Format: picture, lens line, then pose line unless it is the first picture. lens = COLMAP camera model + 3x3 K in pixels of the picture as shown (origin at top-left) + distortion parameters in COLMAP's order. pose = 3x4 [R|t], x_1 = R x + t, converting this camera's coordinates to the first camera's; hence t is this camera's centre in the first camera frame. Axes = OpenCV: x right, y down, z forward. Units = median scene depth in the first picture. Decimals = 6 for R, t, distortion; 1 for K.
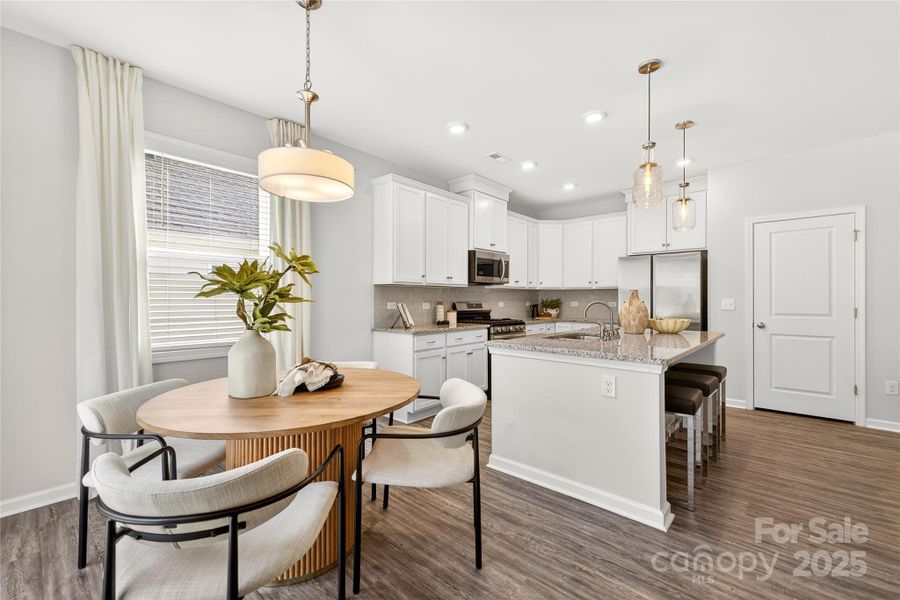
lens RADIAL K [[376.8, 0, 450.0], [0, 376.8, 300.0], [0, 0, 1]] dist [0.004717, 0.000085]
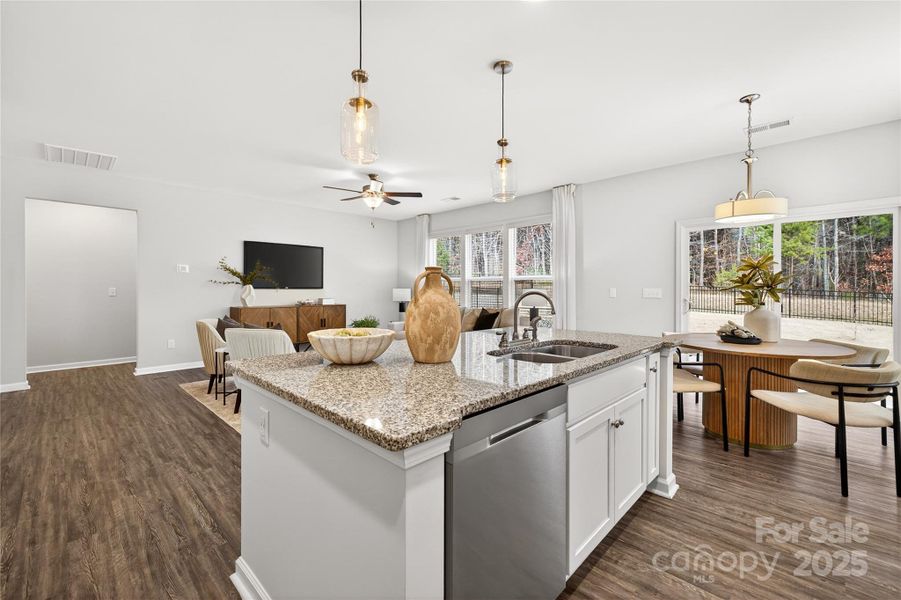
lens RADIAL K [[380.5, 0, 449.7], [0, 380.5, 290.6], [0, 0, 1]] dist [0.006382, 0.000339]
pose [[-0.998977, -0.001662, 0.045201, 0.343431], [-0.001391, 0.999981, 0.006032, -0.001150], [-0.045210, 0.005963, -0.998960, 1.133573]]
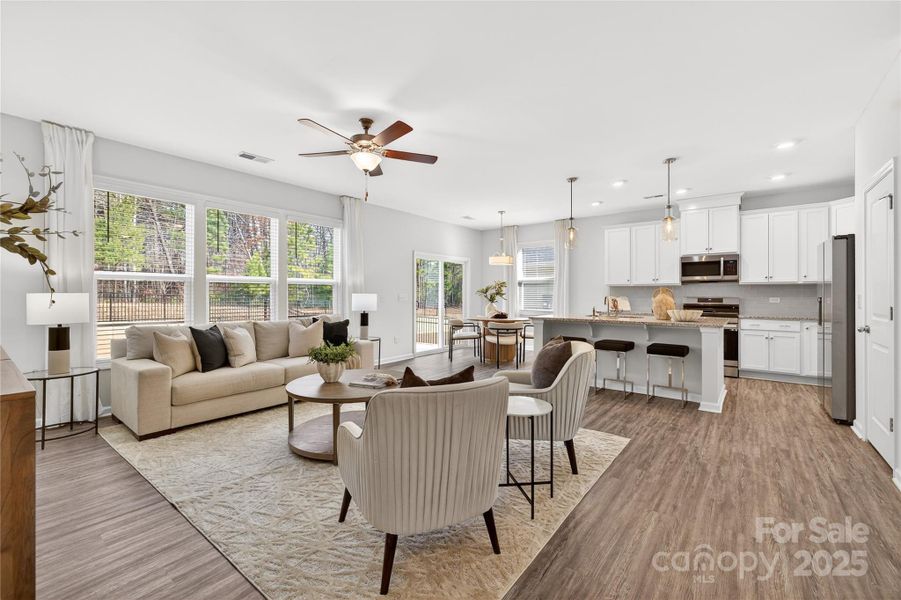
lens RADIAL K [[381.4, 0, 452.3], [0, 381.4, 291.6], [0, 0, 1]] dist [0.003111, -0.000275]
pose [[0.066692, -0.008816, -0.997735, 1.387896], [-0.003232, 0.999954, -0.009052, 0.002363], [0.997768, 0.003828, 0.066661, 0.122410]]
